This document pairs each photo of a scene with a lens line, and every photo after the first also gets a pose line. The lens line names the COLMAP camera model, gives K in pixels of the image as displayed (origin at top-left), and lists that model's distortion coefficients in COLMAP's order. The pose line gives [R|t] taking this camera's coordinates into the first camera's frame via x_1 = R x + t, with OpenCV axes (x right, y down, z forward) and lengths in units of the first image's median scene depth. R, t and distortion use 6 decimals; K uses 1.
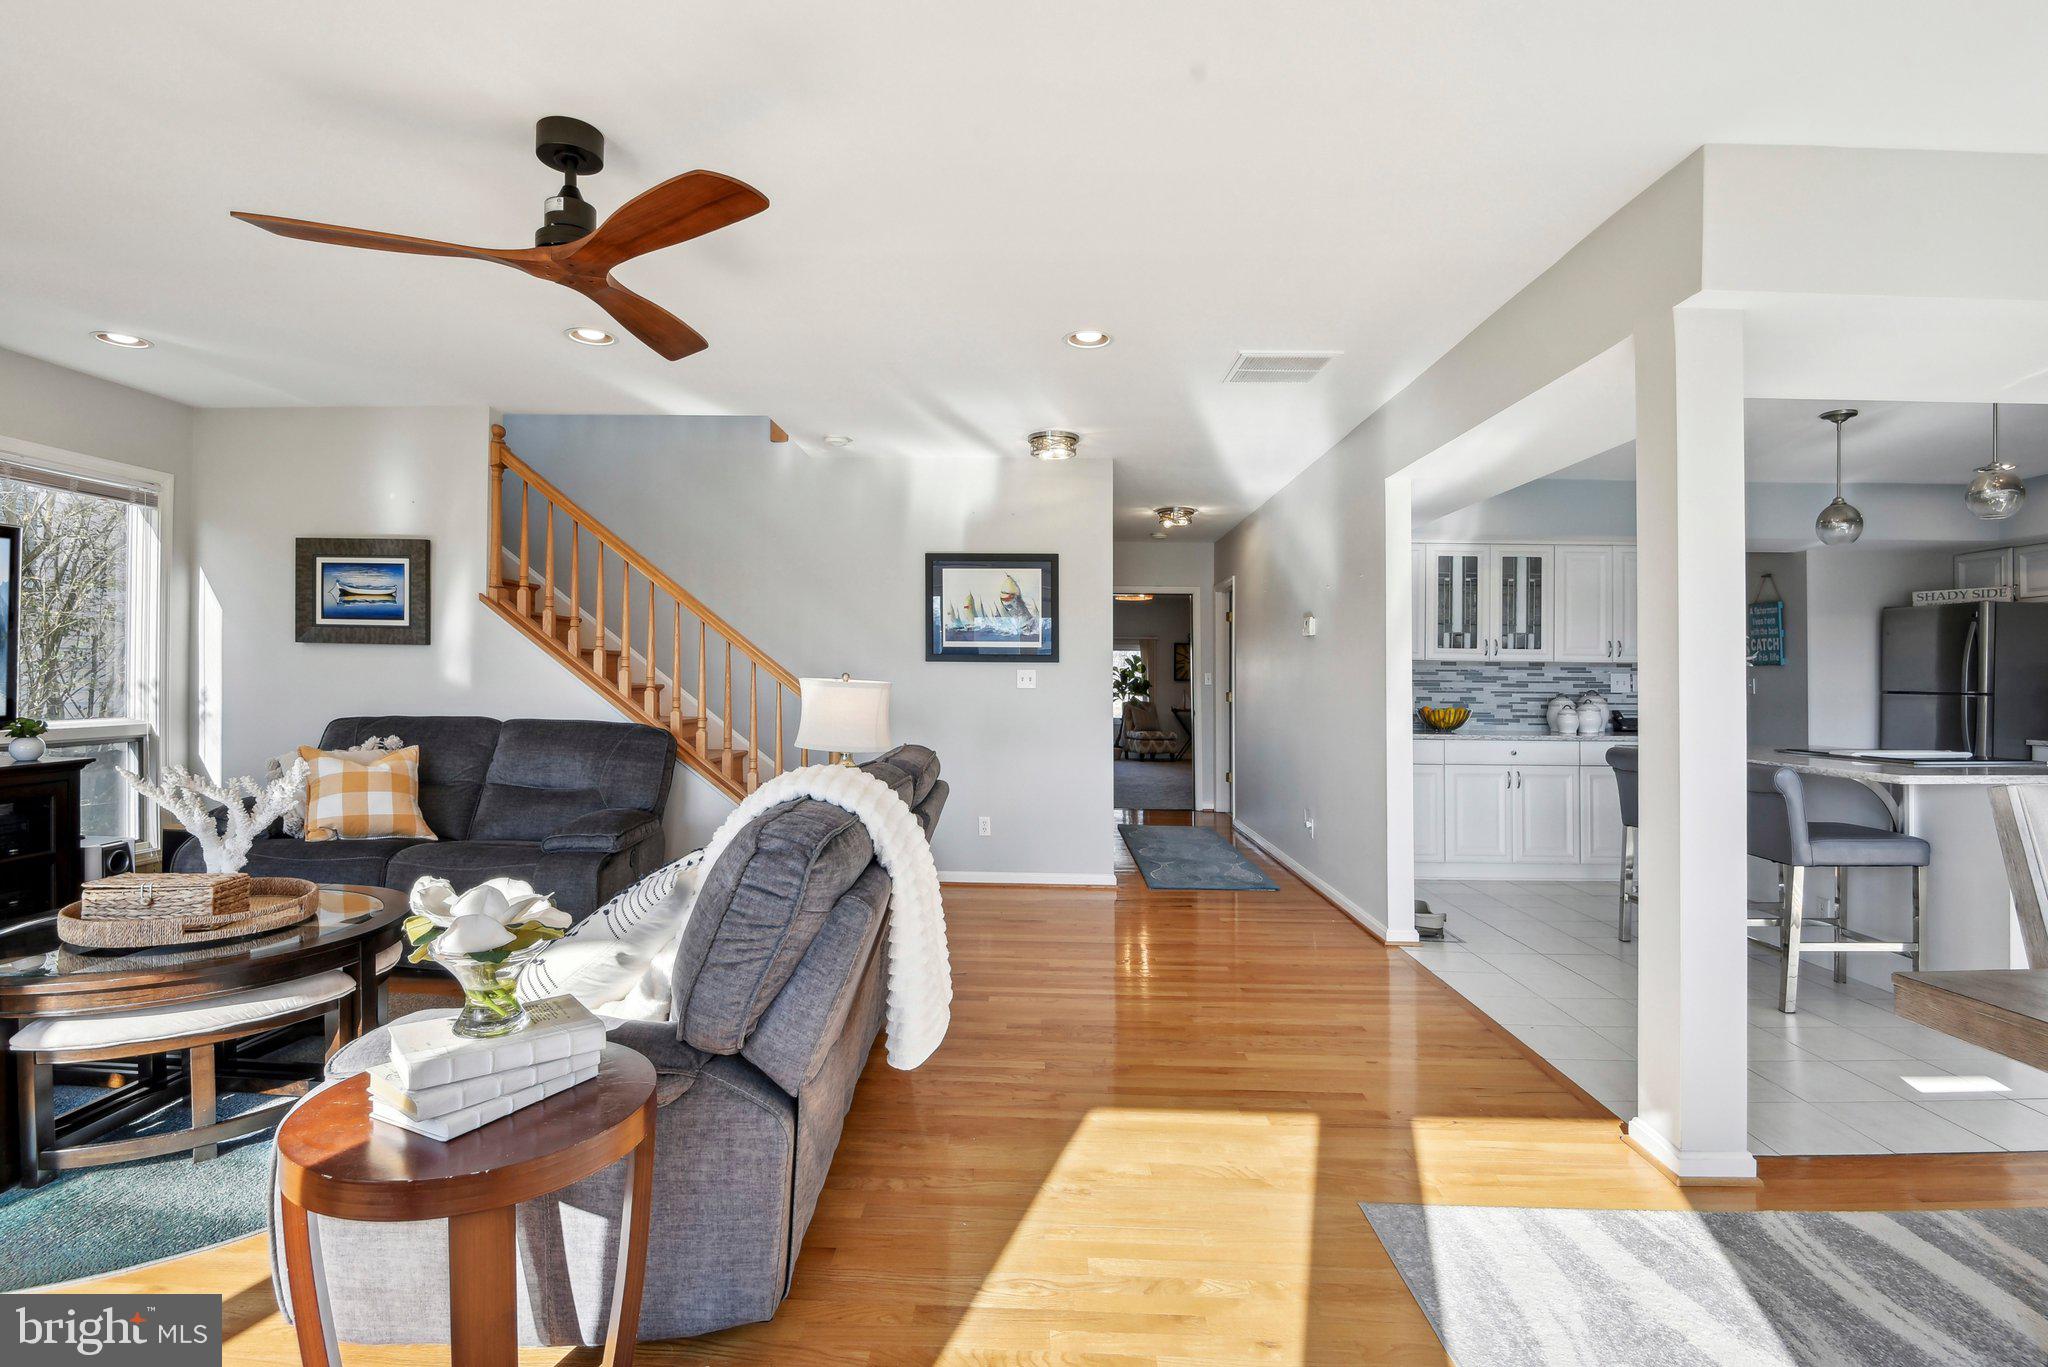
lens RADIAL K [[966.3, 0, 1013.5], [0, 966.3, 680.7], [0, 0, 1]] dist [-0.014005, -0.004945]
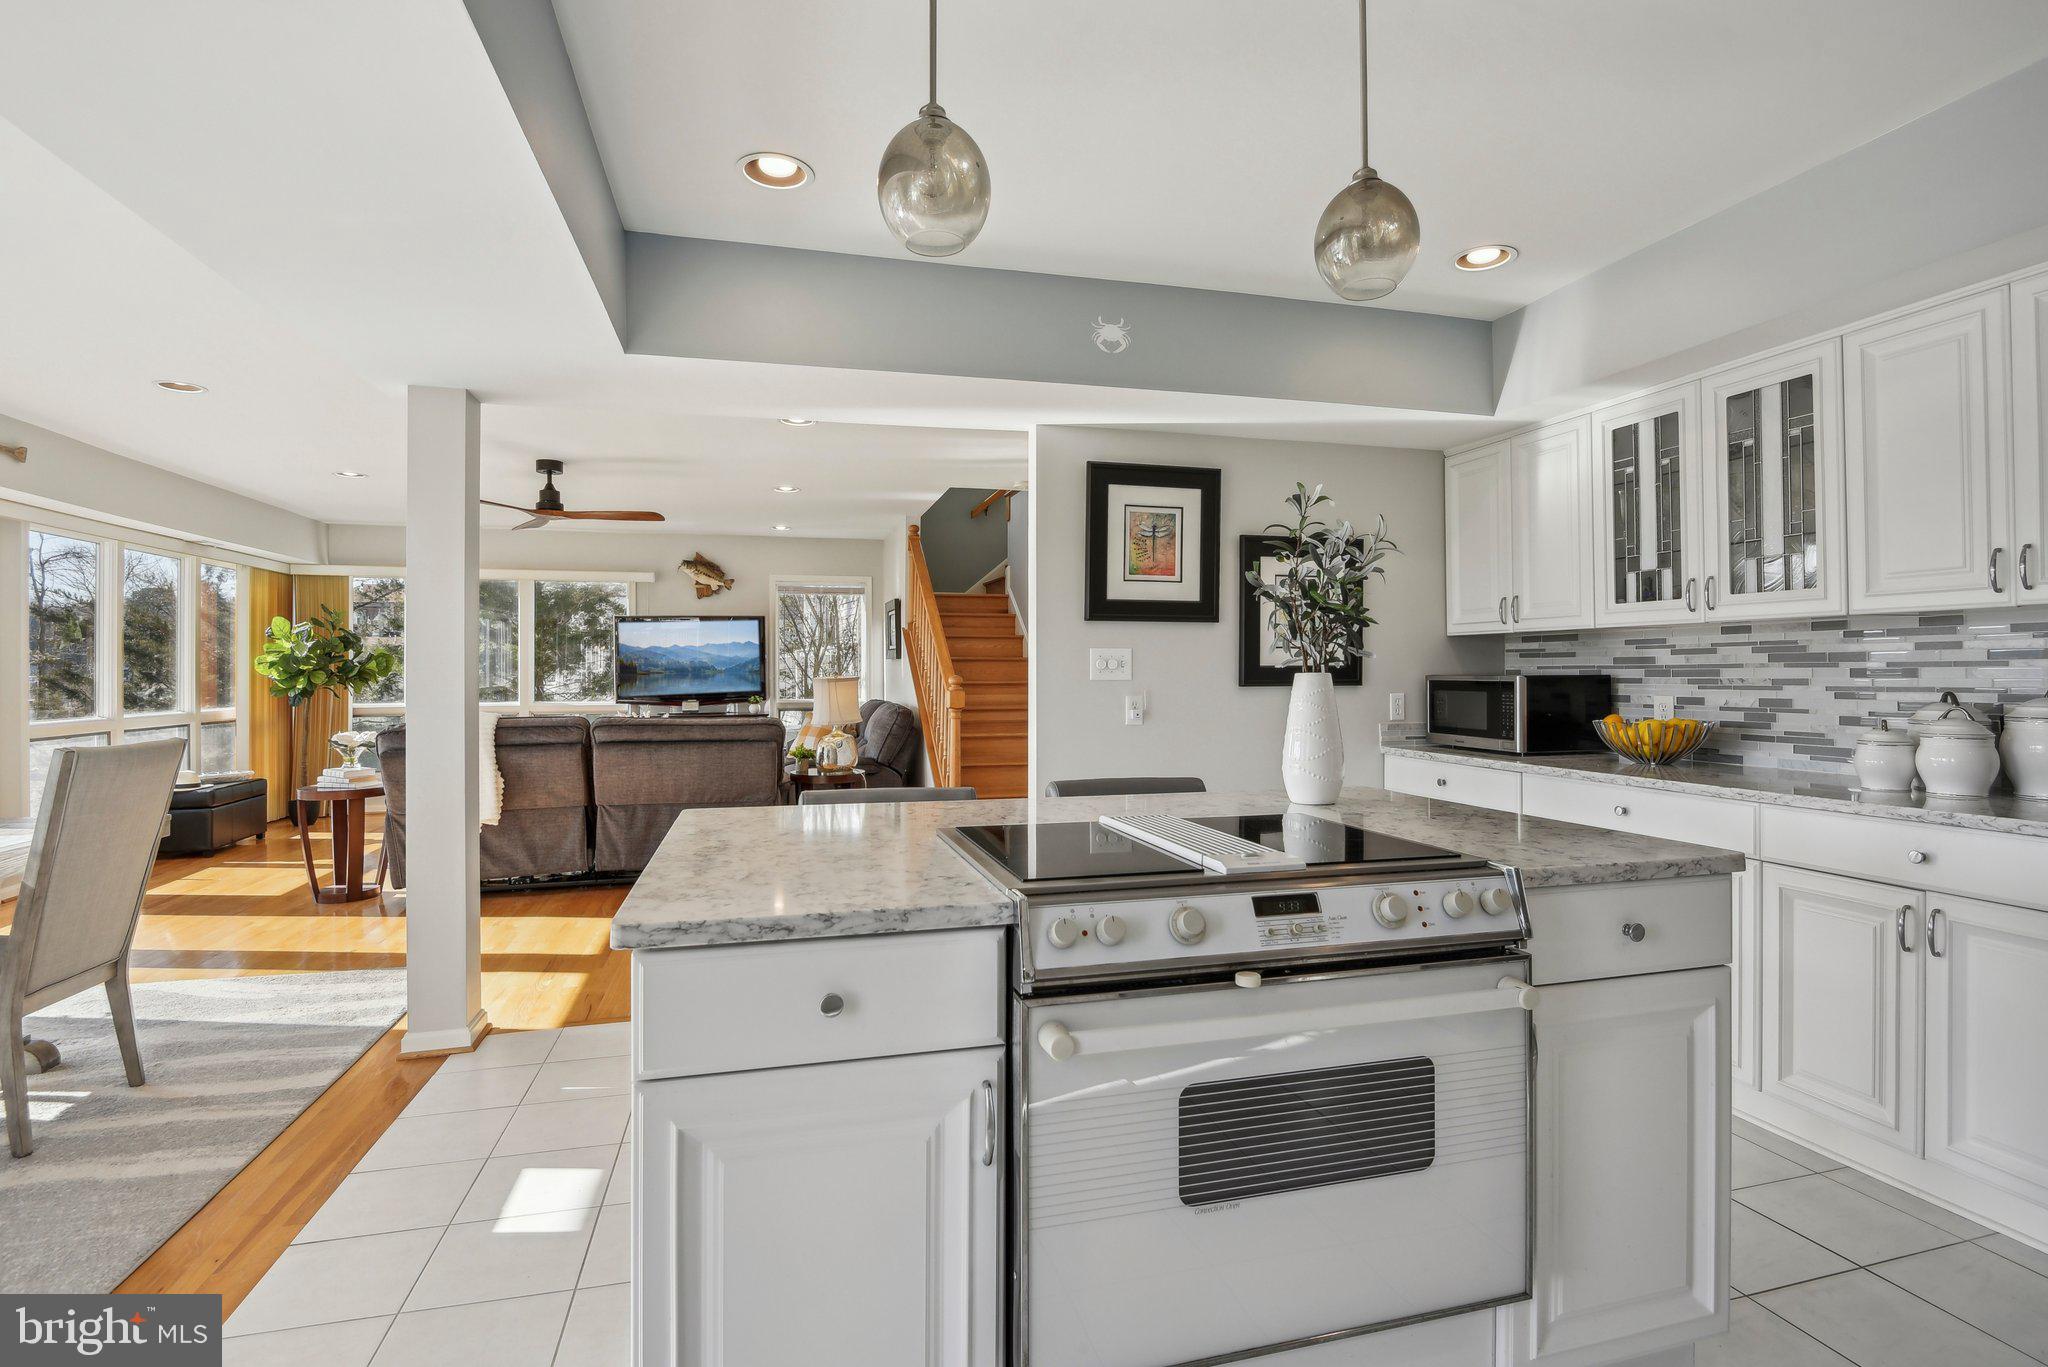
lens RADIAL K [[966.3, 0, 1030.9], [0, 966.3, 674.2], [0, 0, 1]] dist [-0.014005, -0.004945]
pose [[0.288764, -0.011312, -0.957333, 0.852994], [0.005314, 0.999934, -0.010212, 0.008210], [0.957385, -0.002138, 0.288805, 0.544219]]
